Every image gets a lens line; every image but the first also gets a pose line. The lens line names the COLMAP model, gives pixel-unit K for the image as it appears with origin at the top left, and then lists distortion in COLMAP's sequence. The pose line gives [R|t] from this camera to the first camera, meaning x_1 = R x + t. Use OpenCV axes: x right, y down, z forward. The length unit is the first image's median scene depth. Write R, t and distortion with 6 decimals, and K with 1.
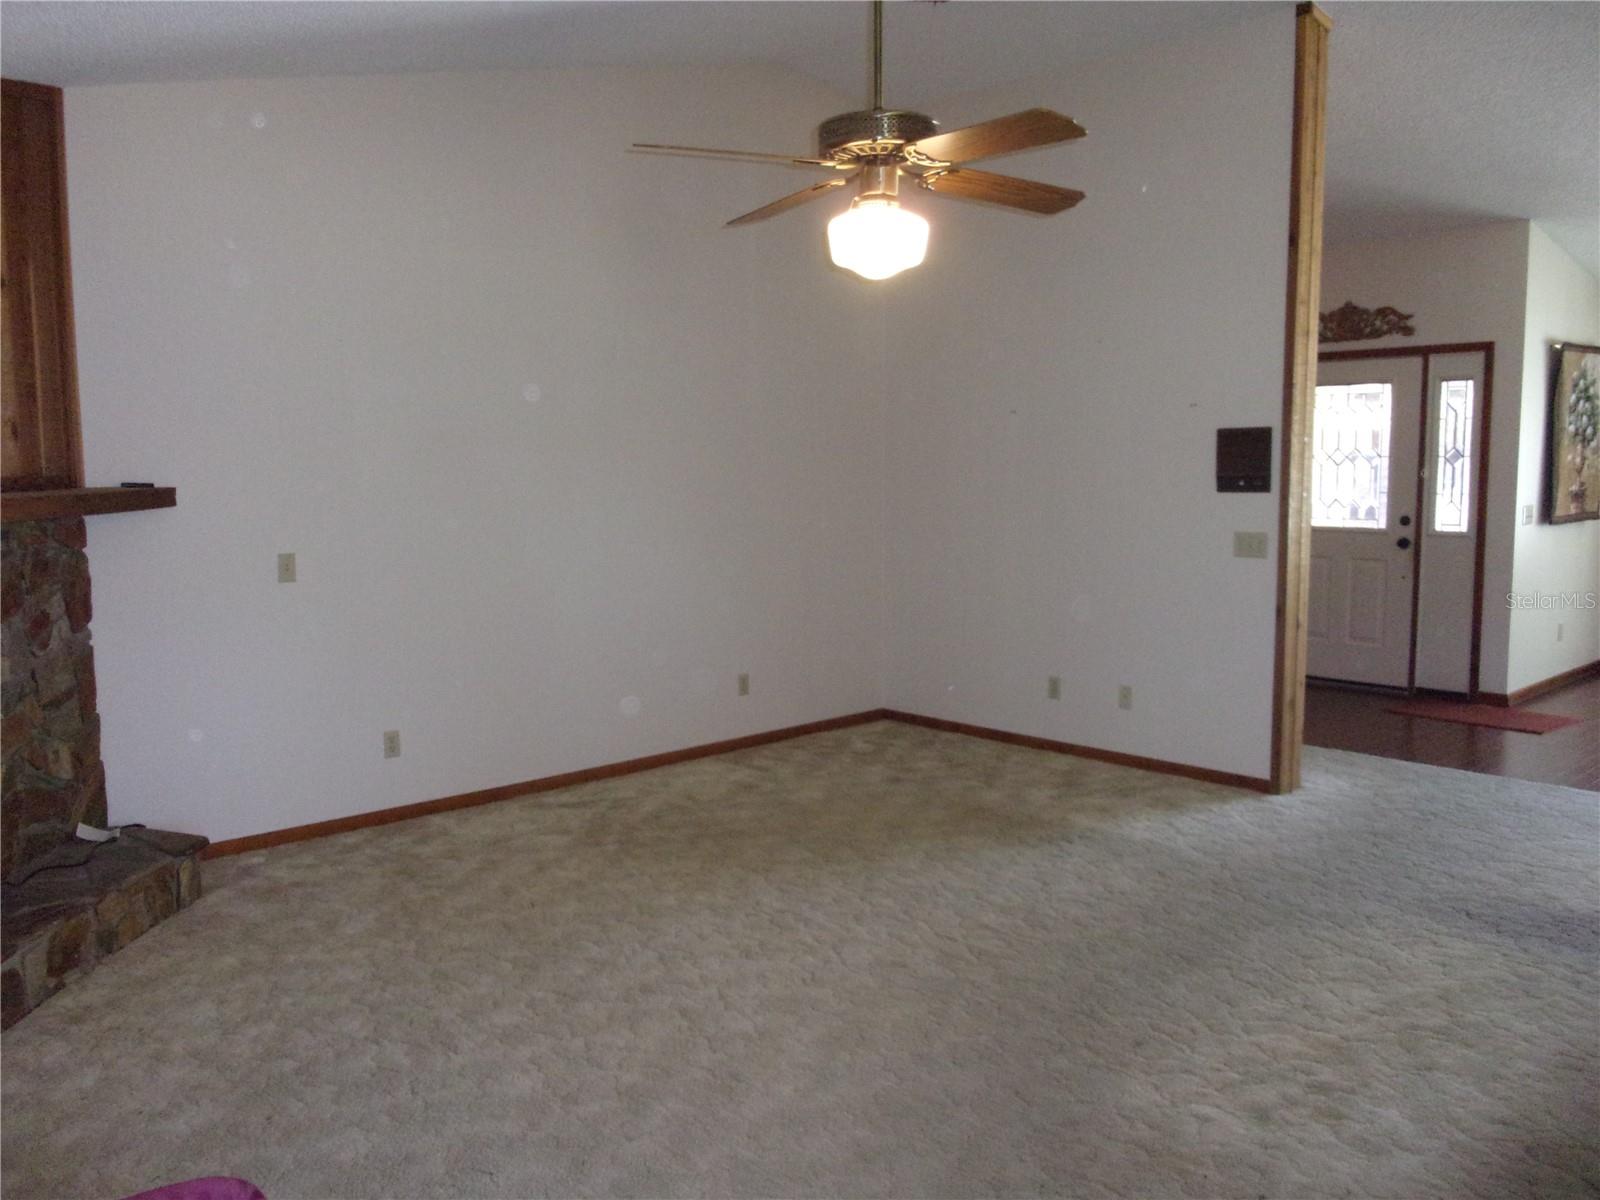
lens RADIAL K [[1341.5, 0, 800.1], [0, 1341.5, 604.3], [0, 0, 1]] dist [0.016202, -0.040721]
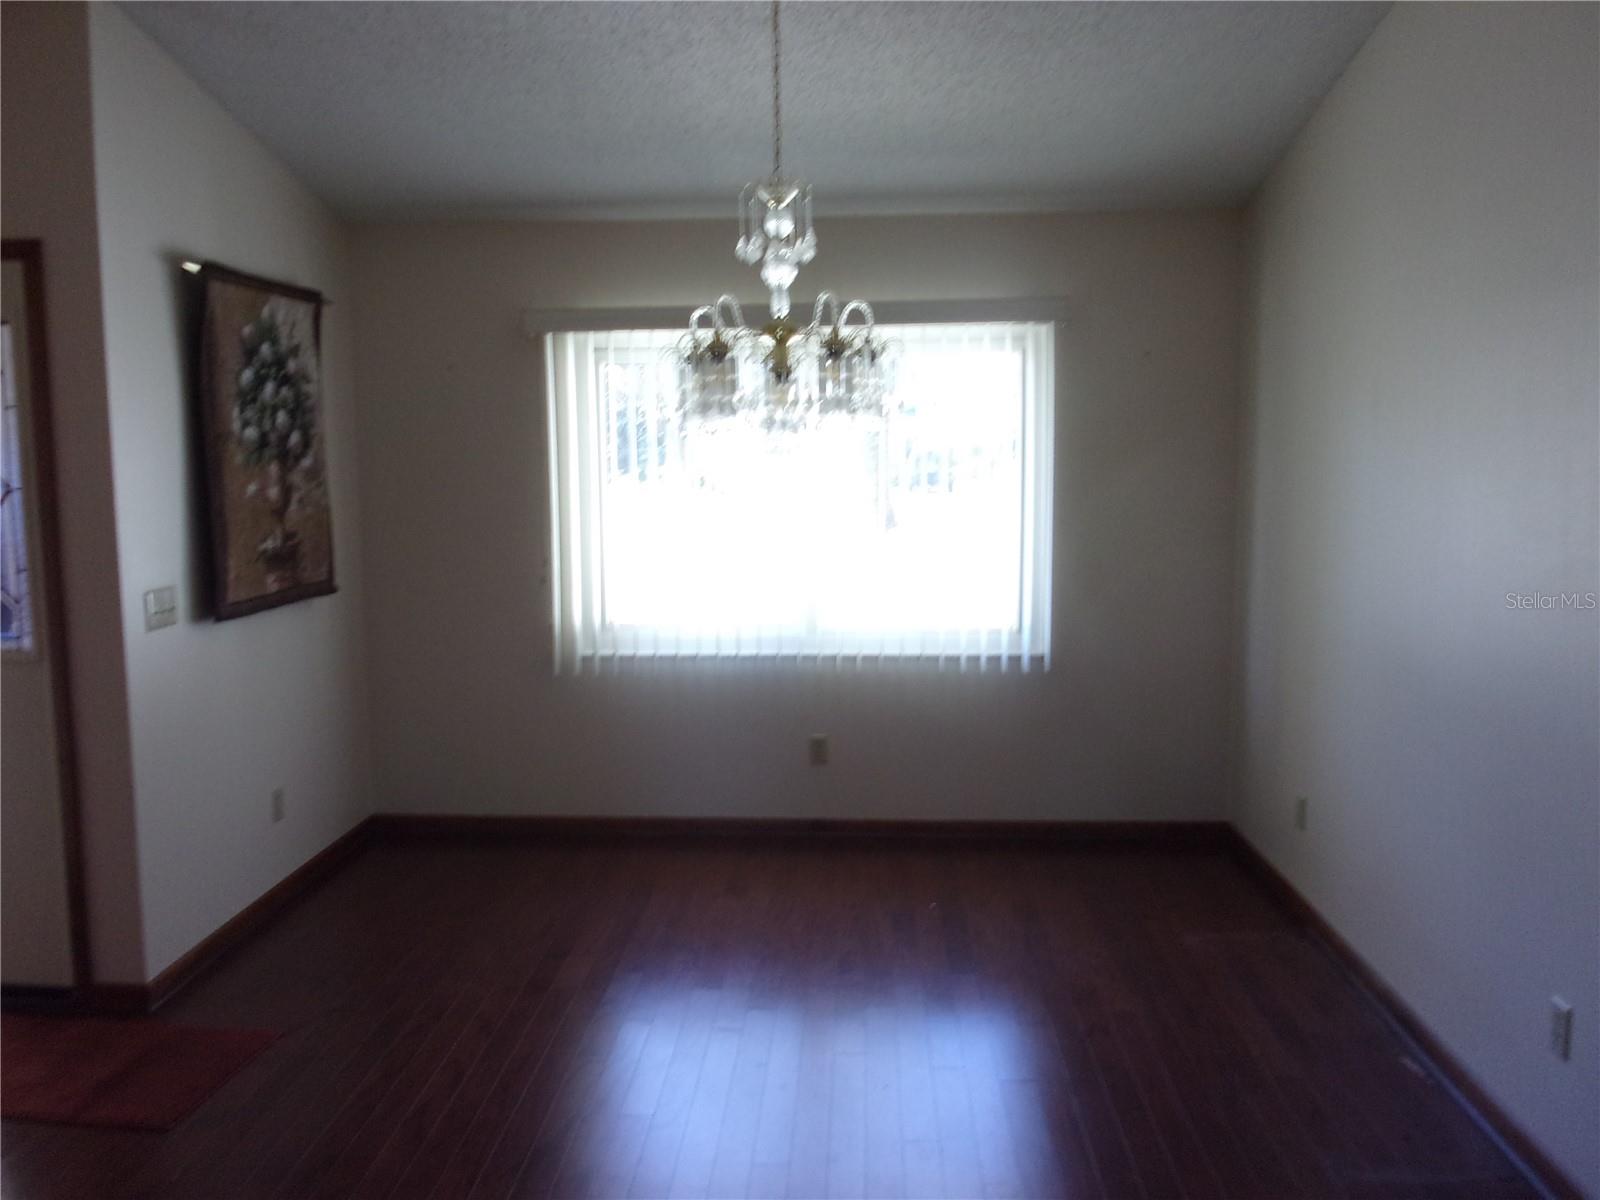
lens RADIAL K [[1341.5, 0, 800.7], [0, 1341.5, 600.1], [0, 0, 1]] dist [0.016202, -0.040721]
pose [[0.728503, -0.074203, 0.681012, 0.364352], [0.082976, 0.996355, 0.019801, -0.057732], [-0.679999, 0.042083, 0.732005, 0.464725]]
